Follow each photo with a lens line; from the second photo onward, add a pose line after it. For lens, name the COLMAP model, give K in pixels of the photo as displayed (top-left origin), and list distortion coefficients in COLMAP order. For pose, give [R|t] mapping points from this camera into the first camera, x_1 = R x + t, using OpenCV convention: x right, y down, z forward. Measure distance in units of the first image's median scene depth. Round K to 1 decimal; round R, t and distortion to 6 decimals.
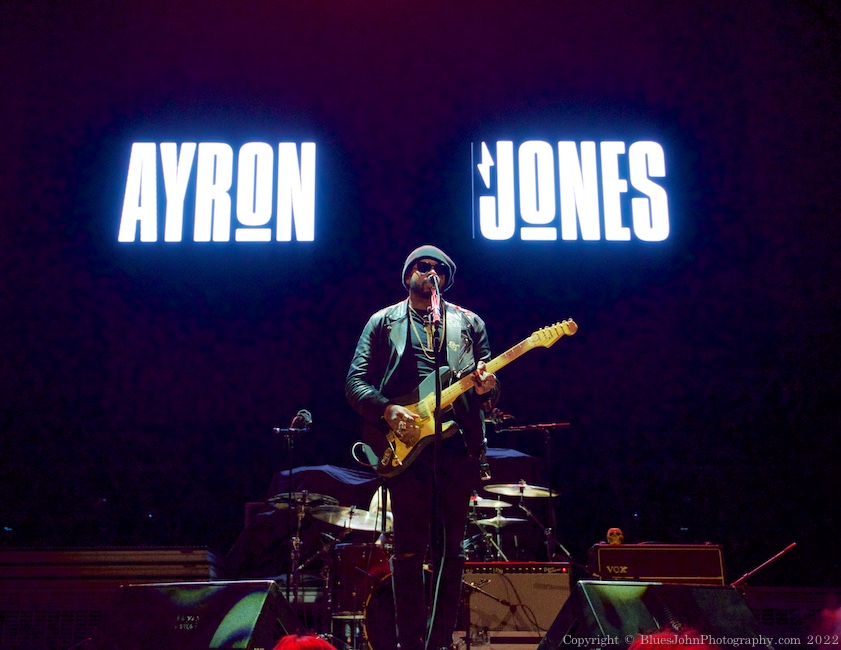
lens RADIAL K [[878.8, 0, 398.7], [0, 878.8, 325.1], [0, 0, 1]] dist [0.017192, 0.000076]
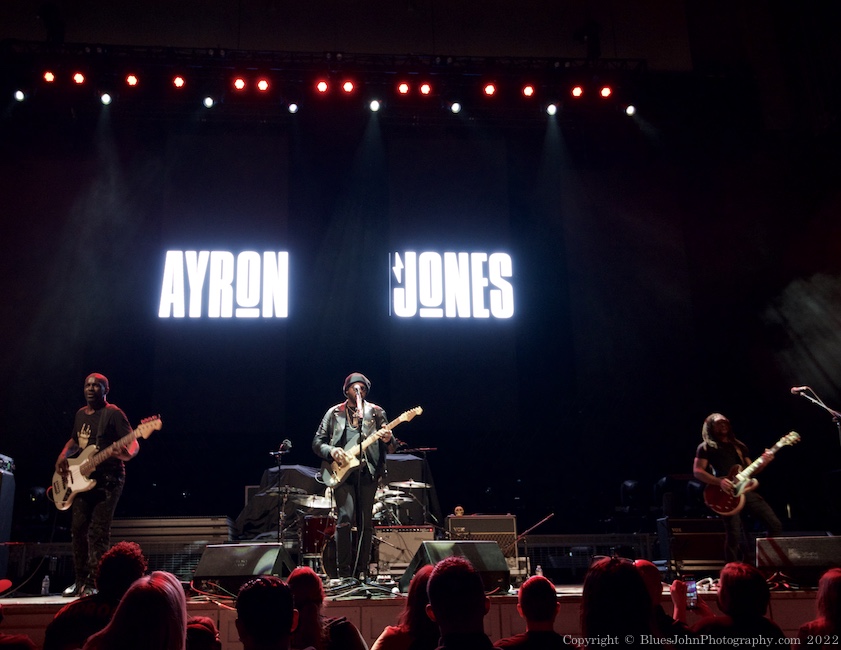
lens RADIAL K [[815.2, 0, 397.3], [0, 815.2, 323.8], [0, 0, 1]] dist [0.001662, -0.000345]
pose [[0.997886, 0.002017, 0.064963, 0.004137], [-0.005483, 0.998568, 0.053224, -0.162279], [-0.064763, -0.053468, 0.996467, -0.447969]]
